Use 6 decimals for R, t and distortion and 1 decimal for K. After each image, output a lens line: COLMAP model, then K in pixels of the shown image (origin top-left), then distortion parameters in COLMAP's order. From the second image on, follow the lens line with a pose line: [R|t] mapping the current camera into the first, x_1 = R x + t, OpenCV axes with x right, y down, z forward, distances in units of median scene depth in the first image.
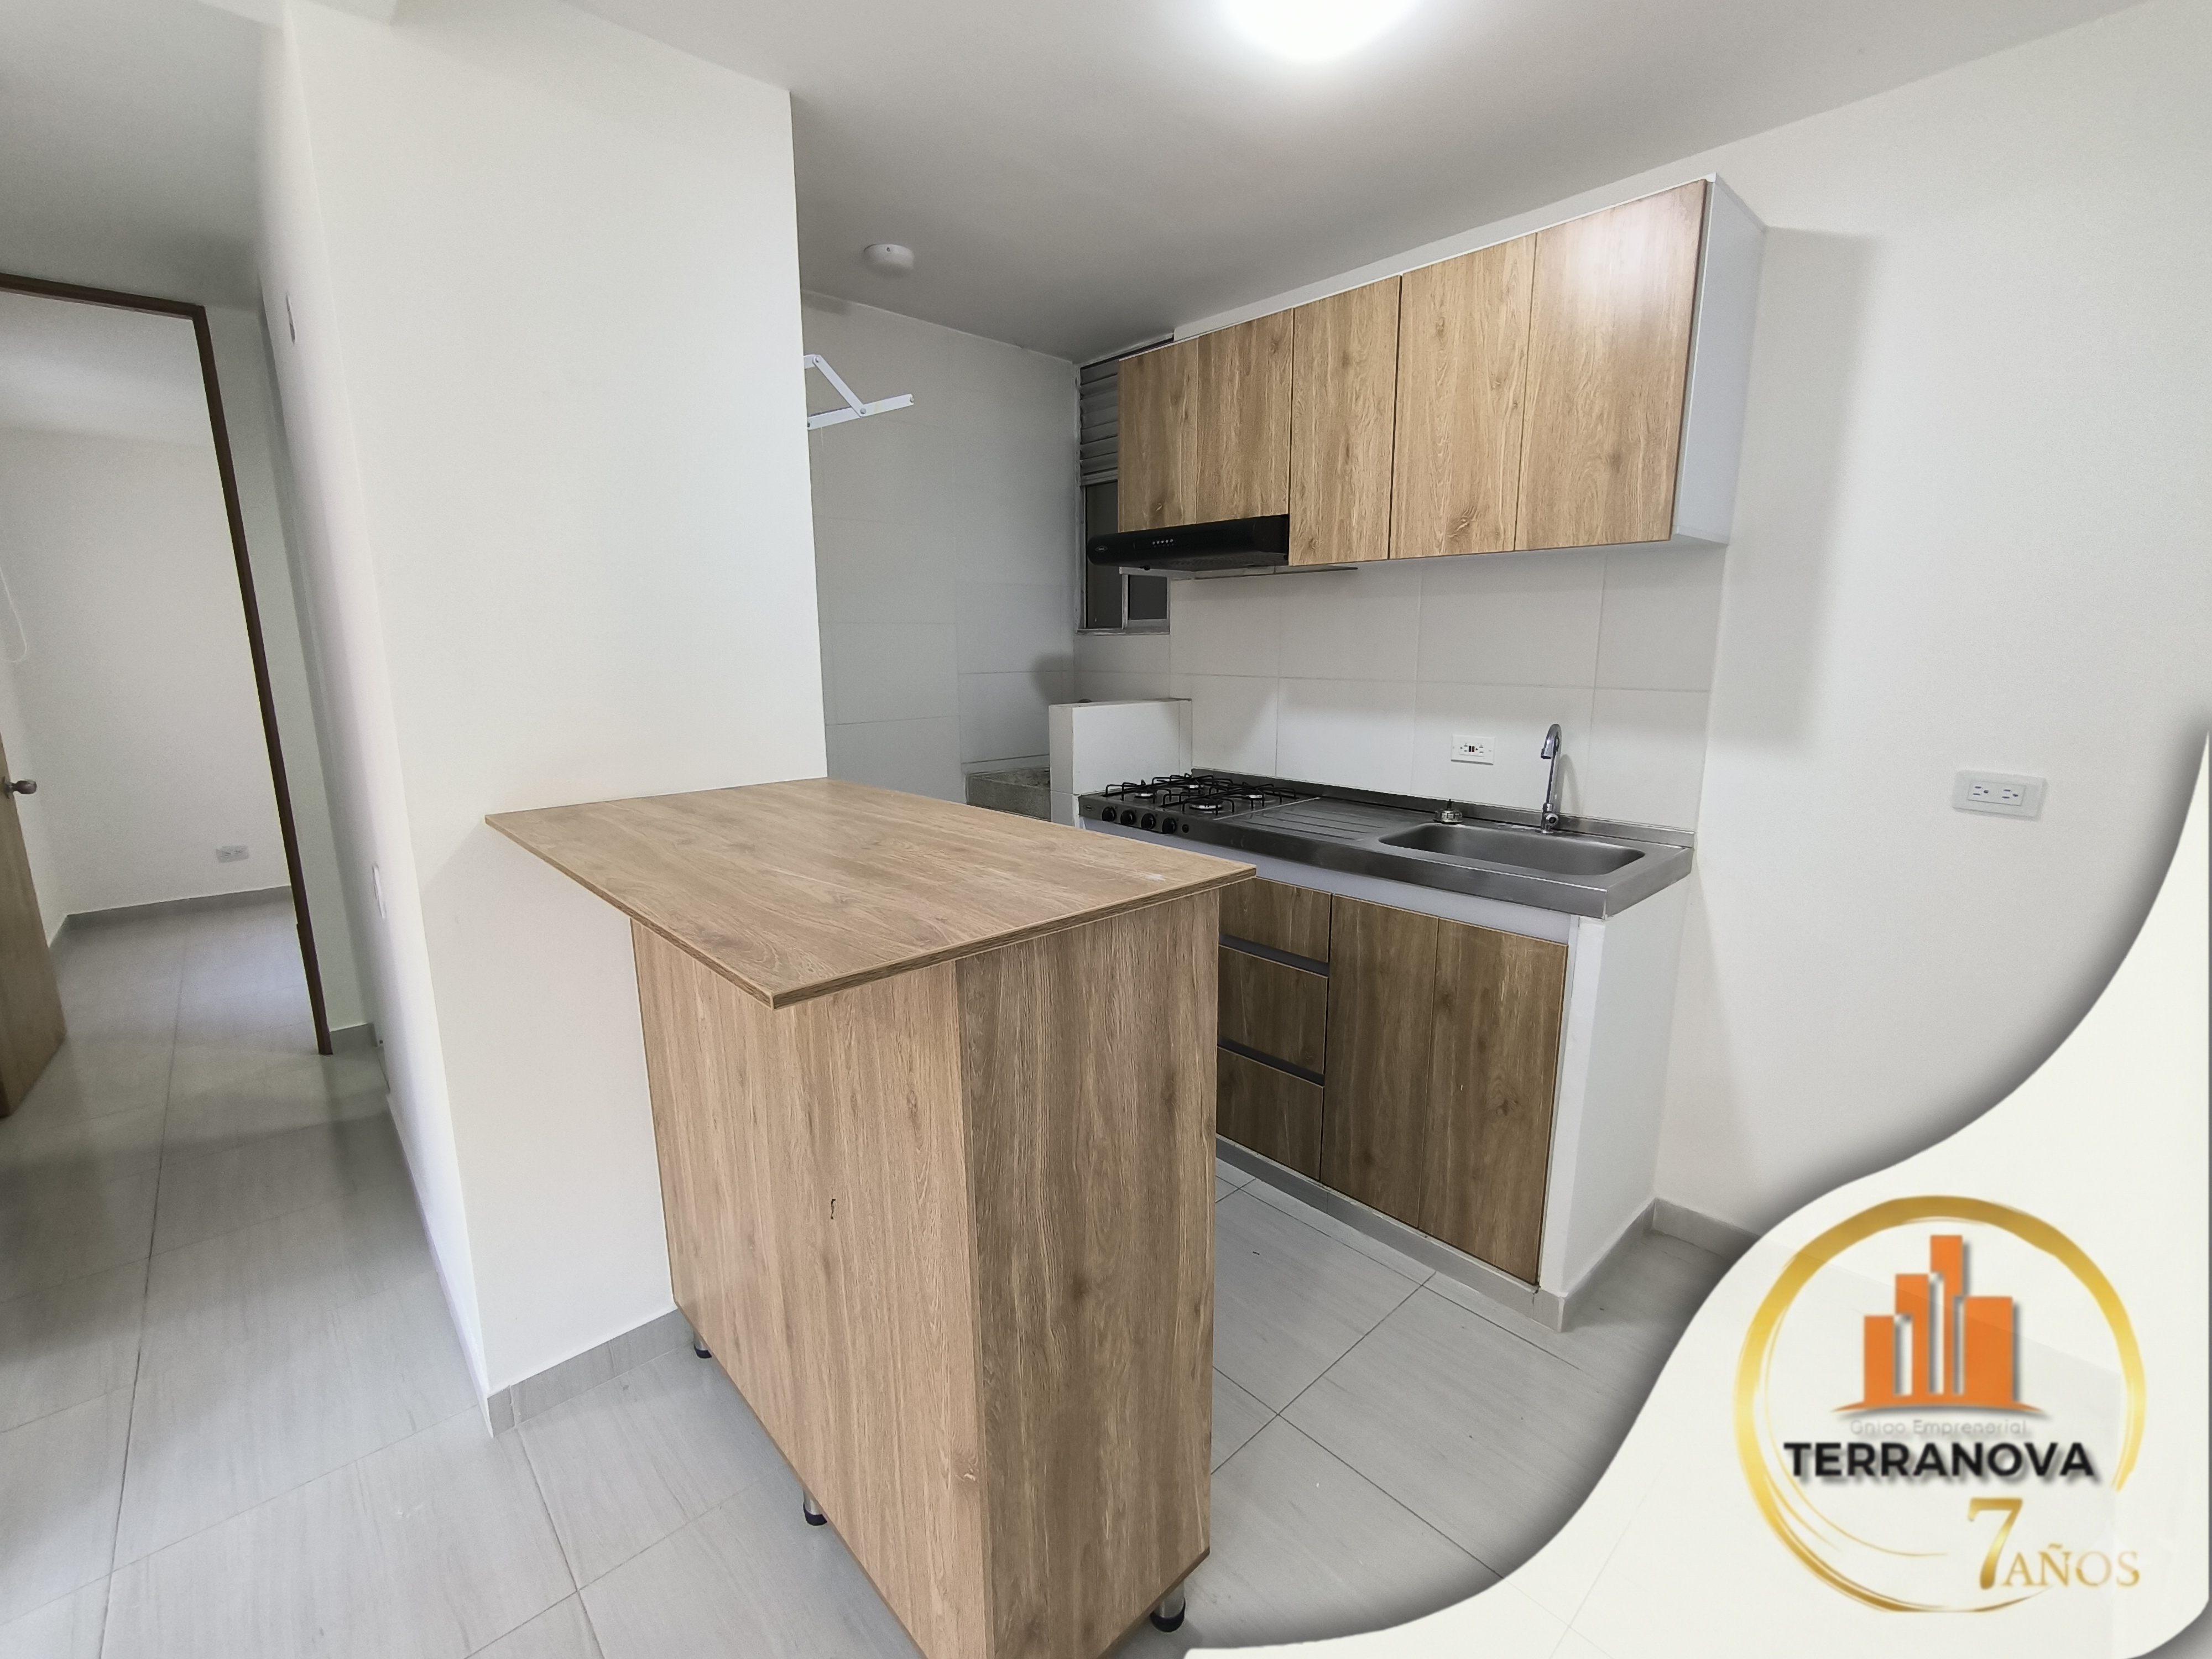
lens RADIAL K [[947.5, 0, 1123.1], [0, 947.5, 823.8], [0, 0, 1]] dist [-0.003770, 0.003366]
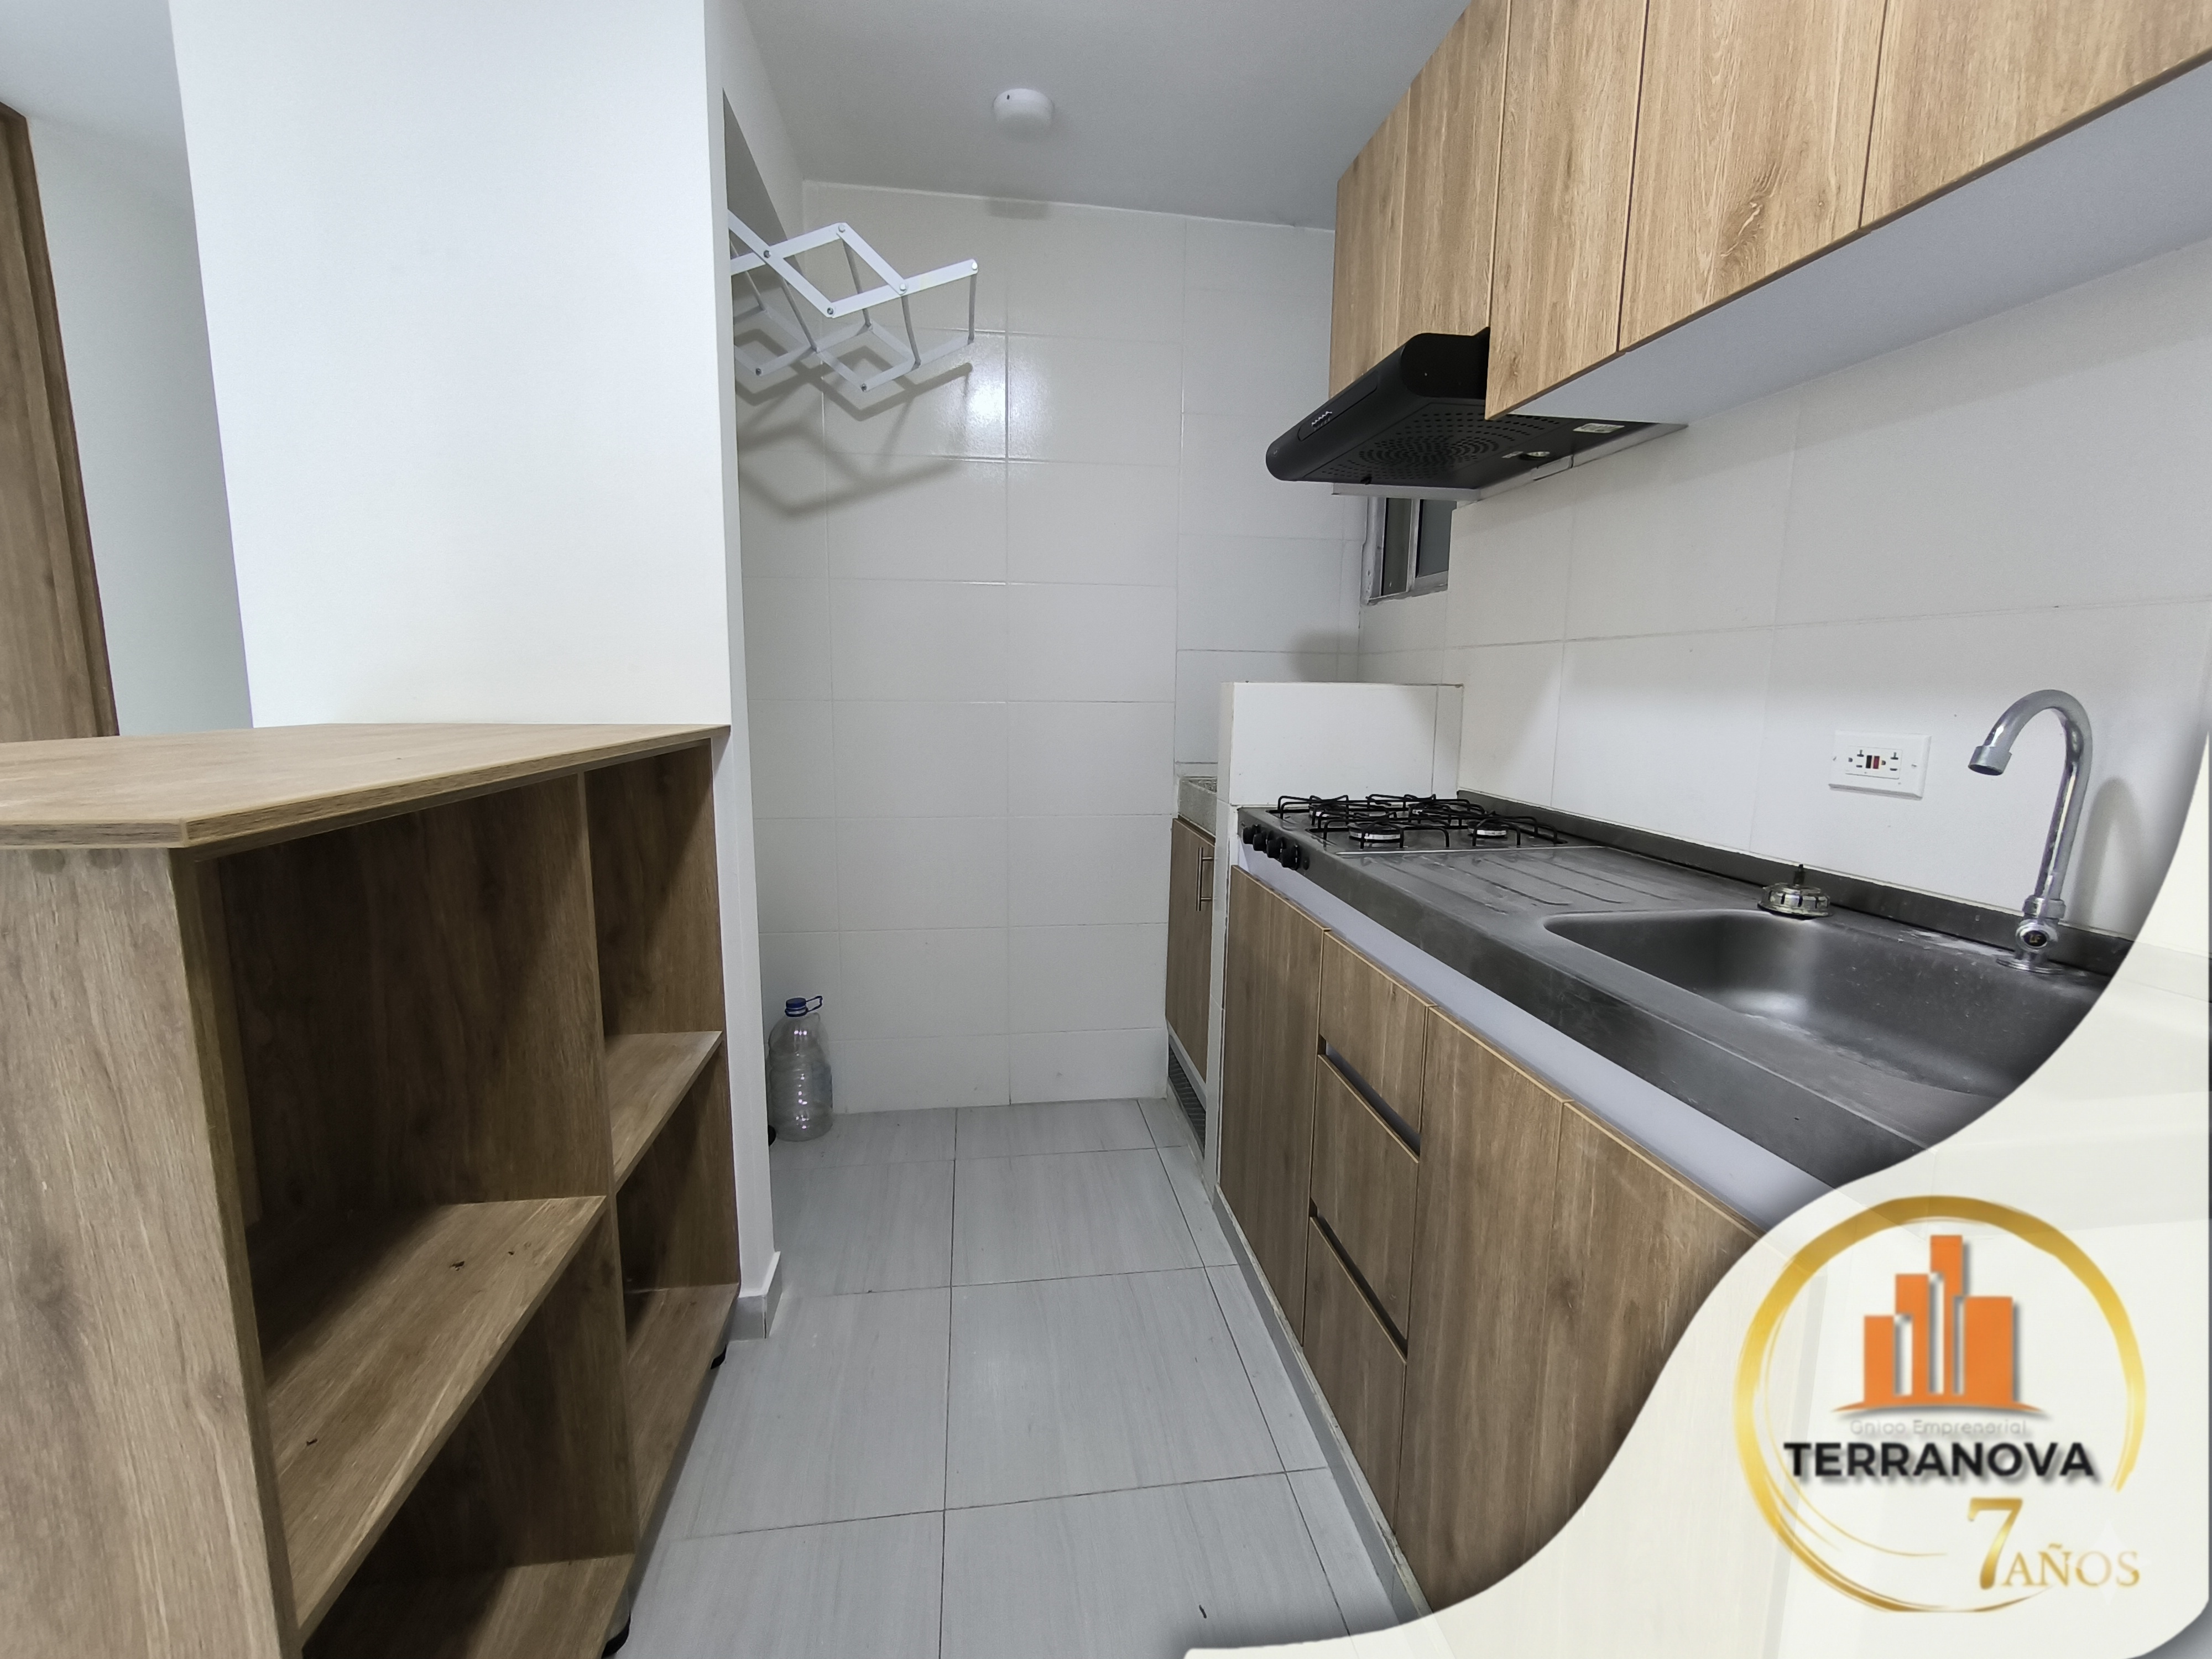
lens RADIAL K [[947.5, 0, 1105.5], [0, 947.5, 821.8], [0, 0, 1]] dist [-0.003770, 0.003366]
pose [[0.815916, 0.099716, -0.569507, 0.363260], [-0.126142, 0.991987, -0.007031, -0.000505], [0.564242, 0.077575, 0.821957, 0.460956]]
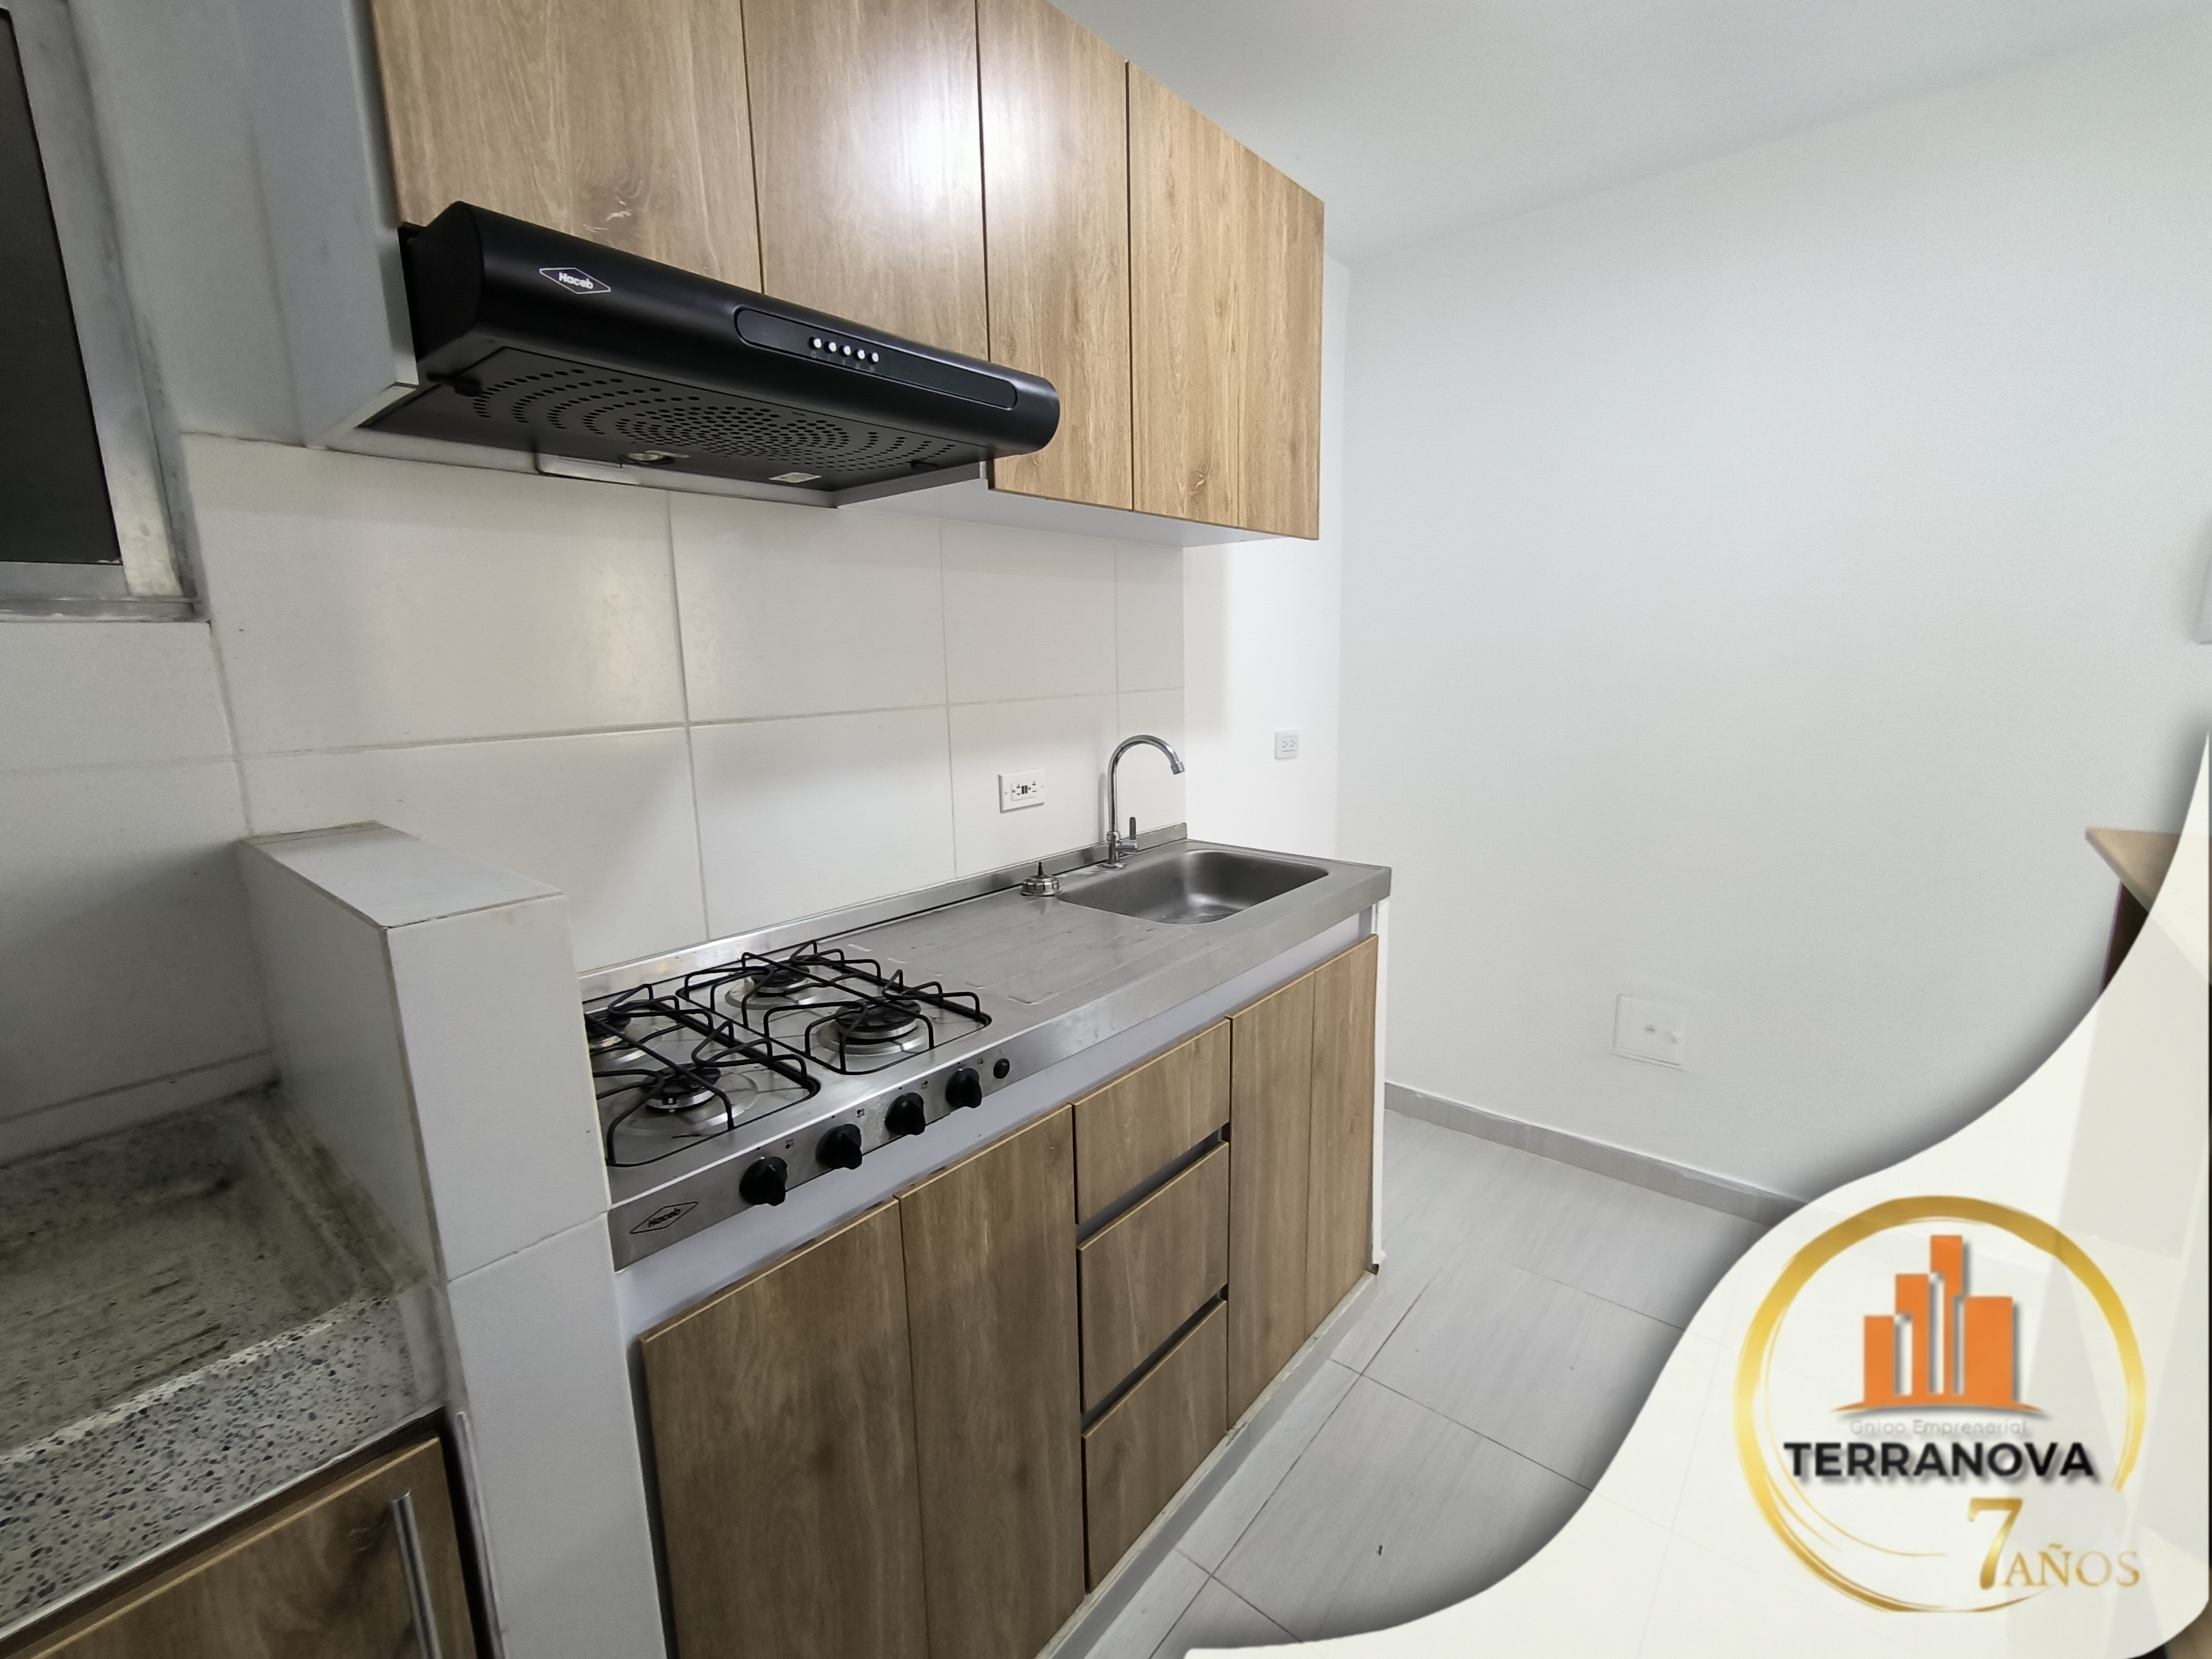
lens RADIAL K [[947.5, 0, 1103.6], [0, 947.5, 827.5], [0, 0, 1]] dist [-0.003770, 0.003366]
pose [[-0.115025, -0.174875, 0.977849, -0.391686], [0.211900, 0.957406, 0.196145, -0.199689], [-0.970499, 0.229768, -0.073070, 1.105881]]
